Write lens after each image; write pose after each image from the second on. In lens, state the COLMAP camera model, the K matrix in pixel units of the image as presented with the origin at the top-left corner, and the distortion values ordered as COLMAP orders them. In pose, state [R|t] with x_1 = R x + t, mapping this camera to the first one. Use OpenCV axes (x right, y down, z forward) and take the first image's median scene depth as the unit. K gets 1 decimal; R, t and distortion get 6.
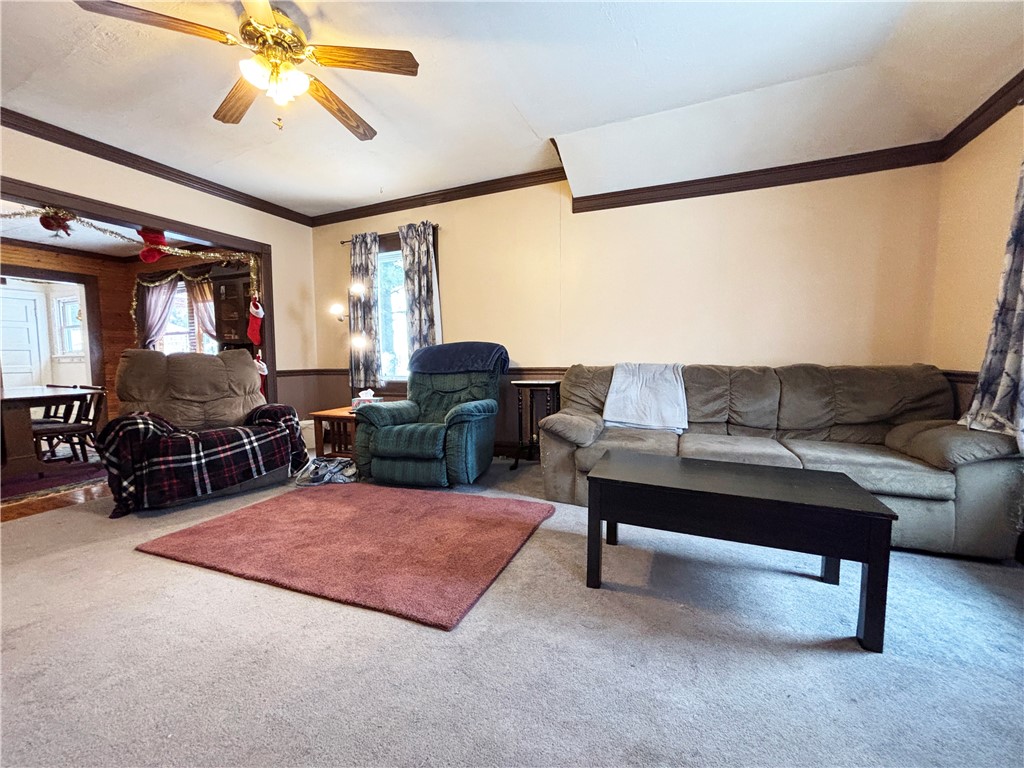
lens RADIAL K [[410.2, 0, 512.8], [0, 410.2, 385.2], [0, 0, 1]] dist [-0.002101, -0.000037]
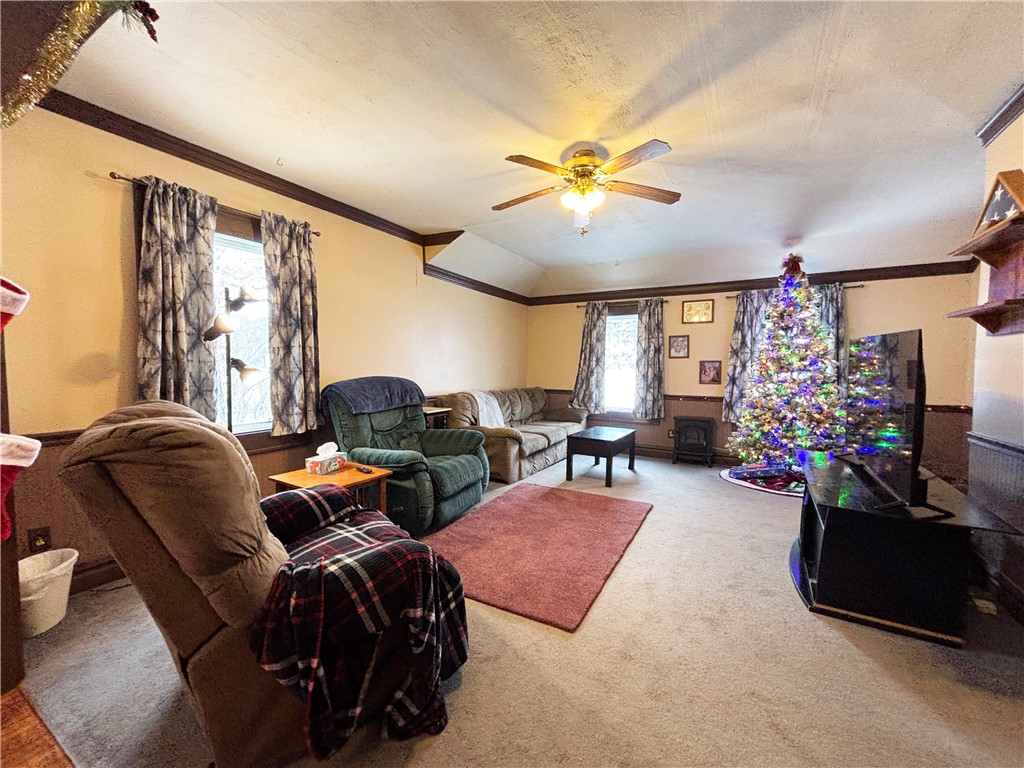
lens RADIAL K [[410.2, 0, 513.8], [0, 410.2, 384.1], [0, 0, 1]] dist [-0.002101, -0.000037]
pose [[0.120064, -0.038179, 0.992032, -0.994874], [0.054972, 0.997983, 0.031755, -0.098819], [-0.991243, 0.050721, 0.121921, 0.548165]]
